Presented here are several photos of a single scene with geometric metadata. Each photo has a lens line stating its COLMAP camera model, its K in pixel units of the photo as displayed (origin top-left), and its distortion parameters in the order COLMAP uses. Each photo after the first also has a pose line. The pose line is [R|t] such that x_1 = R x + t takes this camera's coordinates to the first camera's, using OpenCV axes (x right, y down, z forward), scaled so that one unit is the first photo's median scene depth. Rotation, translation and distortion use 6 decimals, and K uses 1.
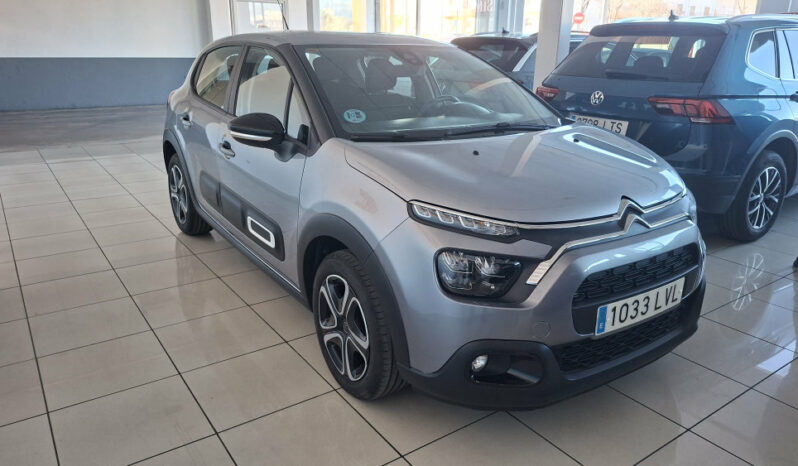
lens RADIAL K [[552.2, 0, 399.0], [0, 552.2, 233.0], [0, 0, 1]] dist [0.107592, 0.000100]
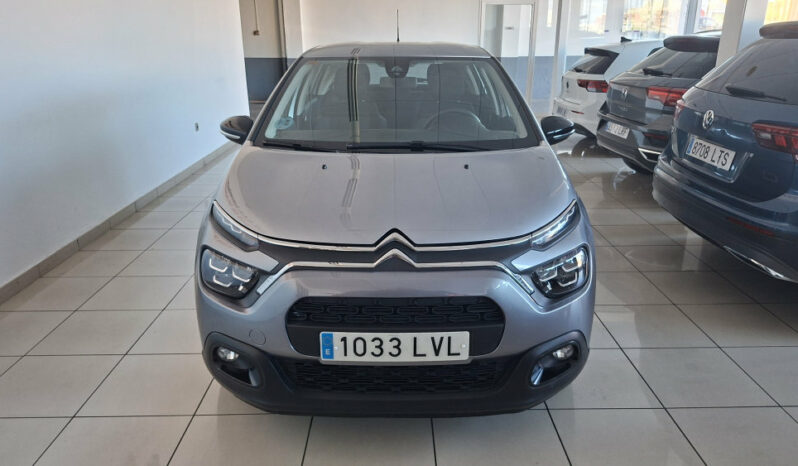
lens RADIAL K [[572.2, 0, 399.0], [0, 572.2, 233.0], [0, 0, 1]] dist [0.047885, -0.001263]
pose [[0.830458, 0.161305, -0.533218, 0.956996], [-0.160769, 0.985832, 0.047838, -0.109692], [0.533379, 0.045998, 0.844625, 0.195623]]
